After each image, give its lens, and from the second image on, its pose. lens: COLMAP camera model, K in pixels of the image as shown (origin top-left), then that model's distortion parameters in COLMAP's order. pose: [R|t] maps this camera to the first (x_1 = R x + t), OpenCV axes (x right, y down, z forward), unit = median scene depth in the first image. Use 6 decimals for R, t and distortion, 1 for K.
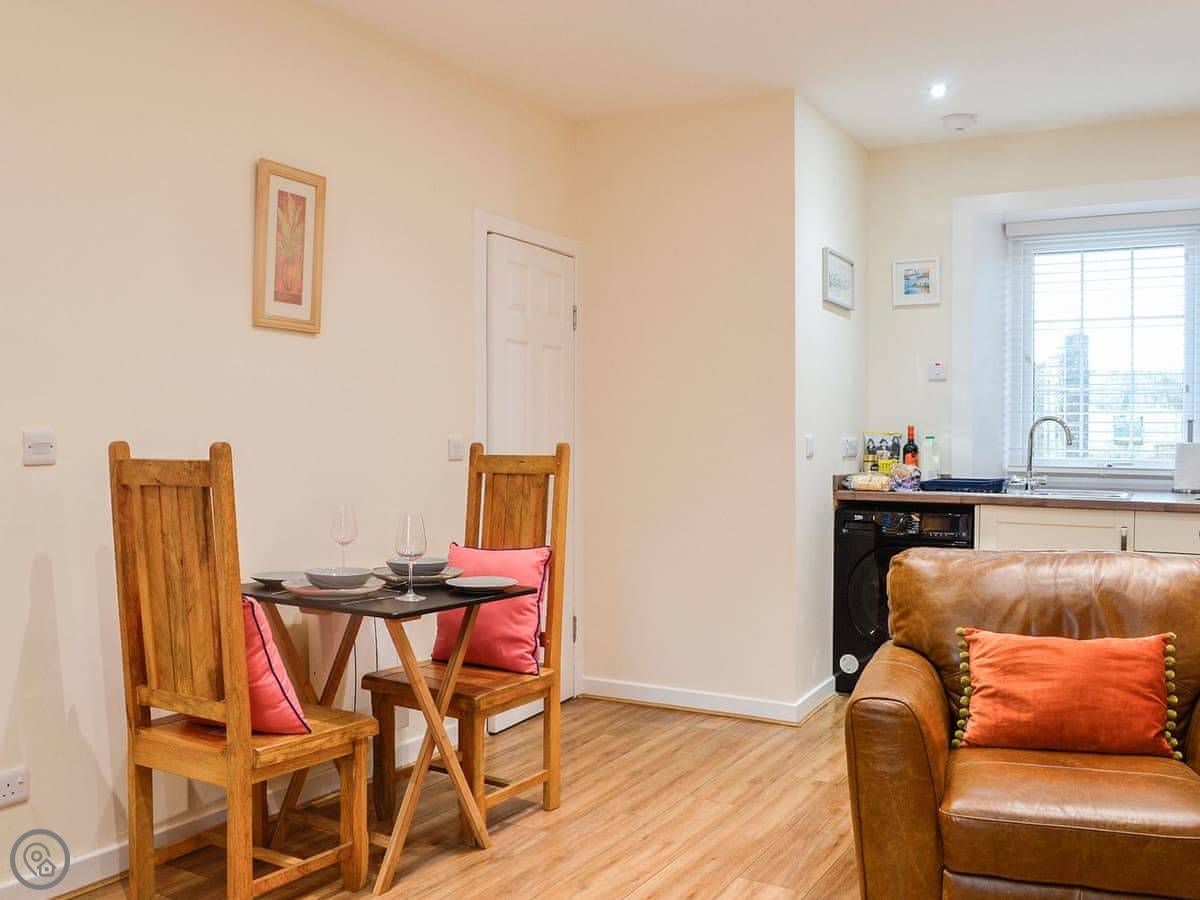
lens RADIAL K [[1063.0, 0, 600.0], [0, 1063.0, 450.0], [0, 0, 1]] dist [0.011372, 0.002008]
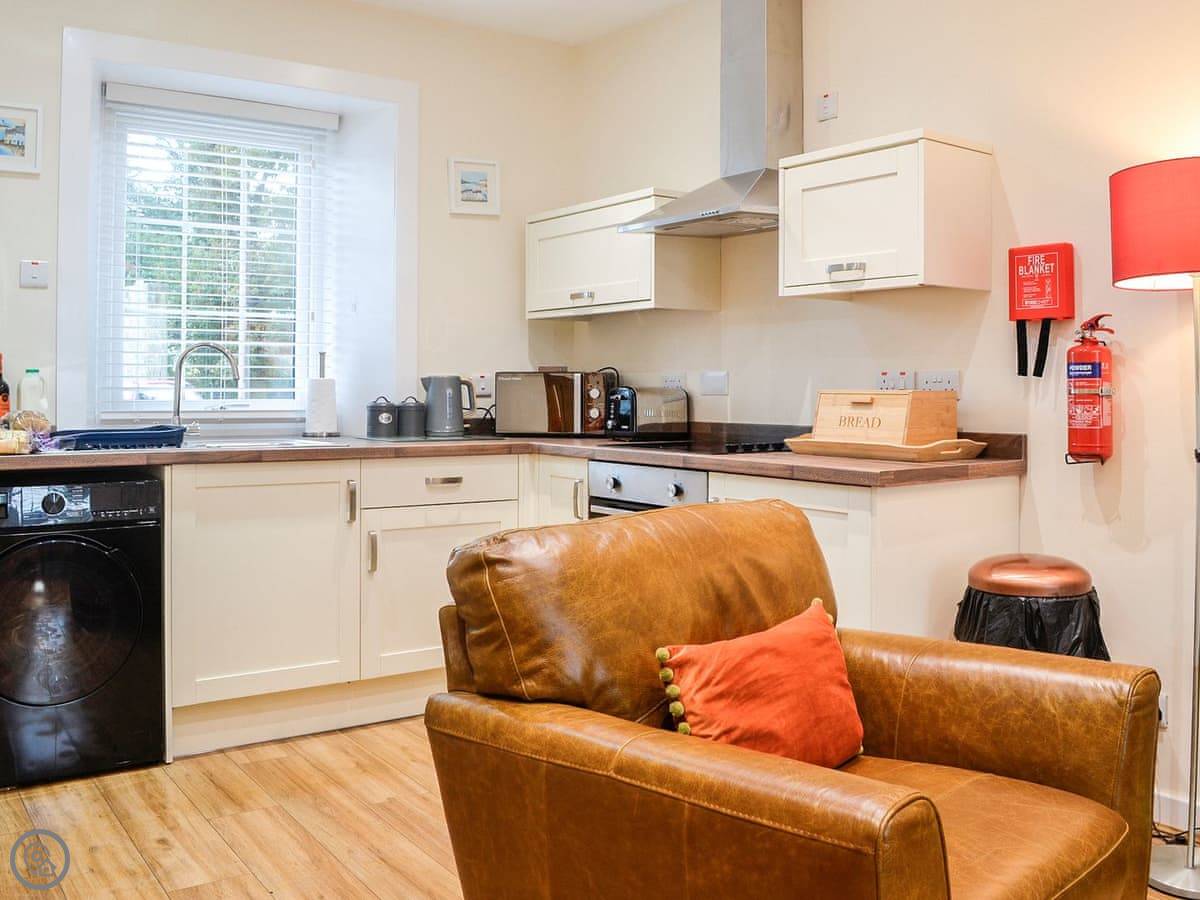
lens RADIAL K [[1117.6, 0, 558.9], [0, 1117.6, 371.8], [0, 0, 1]] dist [-0.053113, -0.016599]
pose [[0.483326, 0.006164, 0.875419, -0.143296], [0.020687, 0.999616, -0.018460, 0.008493], [-0.875196, 0.027032, 0.483012, 0.398172]]
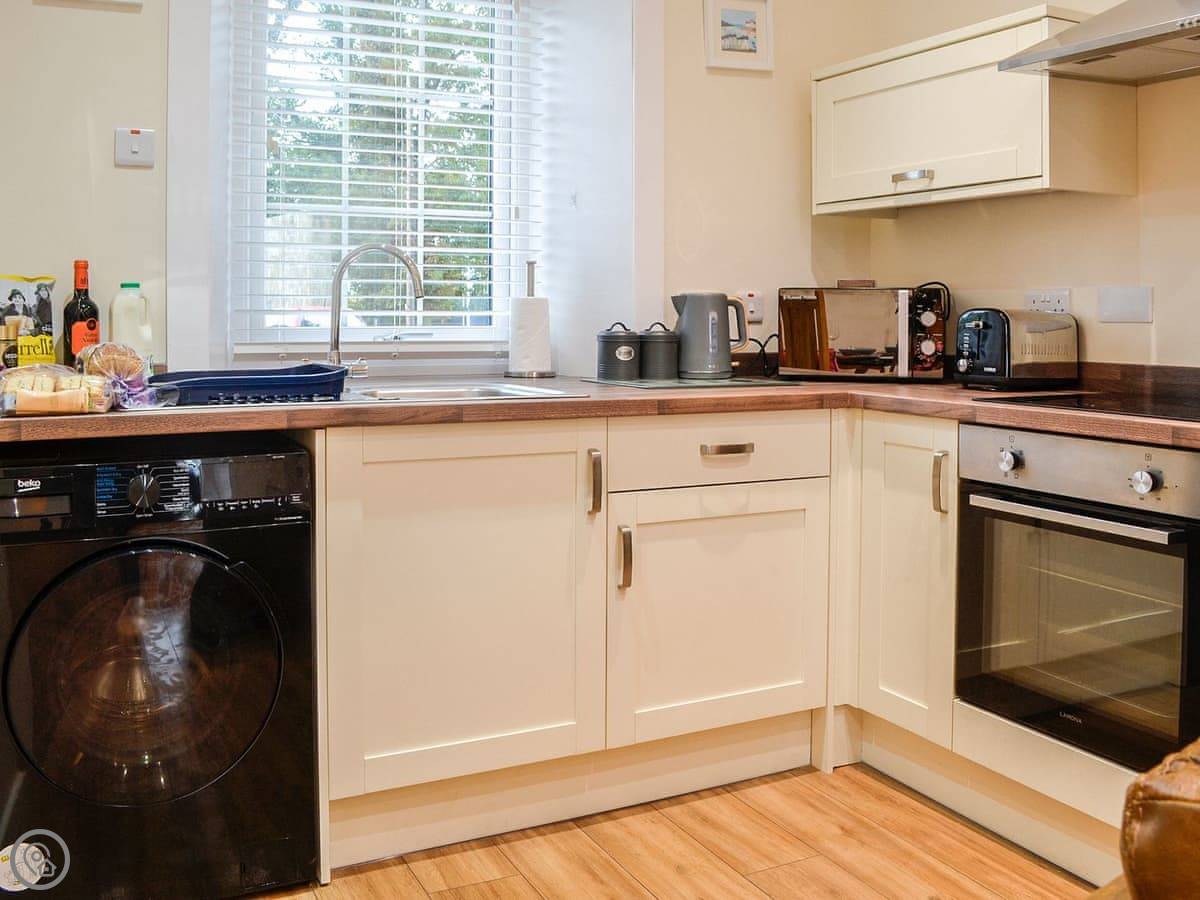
lens RADIAL K [[1125.5, 0, 599.2], [0, 1125.5, 314.6], [0, 0, 1]] dist [0.004389, -0.182956]
pose [[0.571375, -0.007265, 0.820657, 0.030212], [0.018905, 0.999812, -0.004311, 0.006957], [-0.820471, 0.017977, 0.571405, 0.587769]]
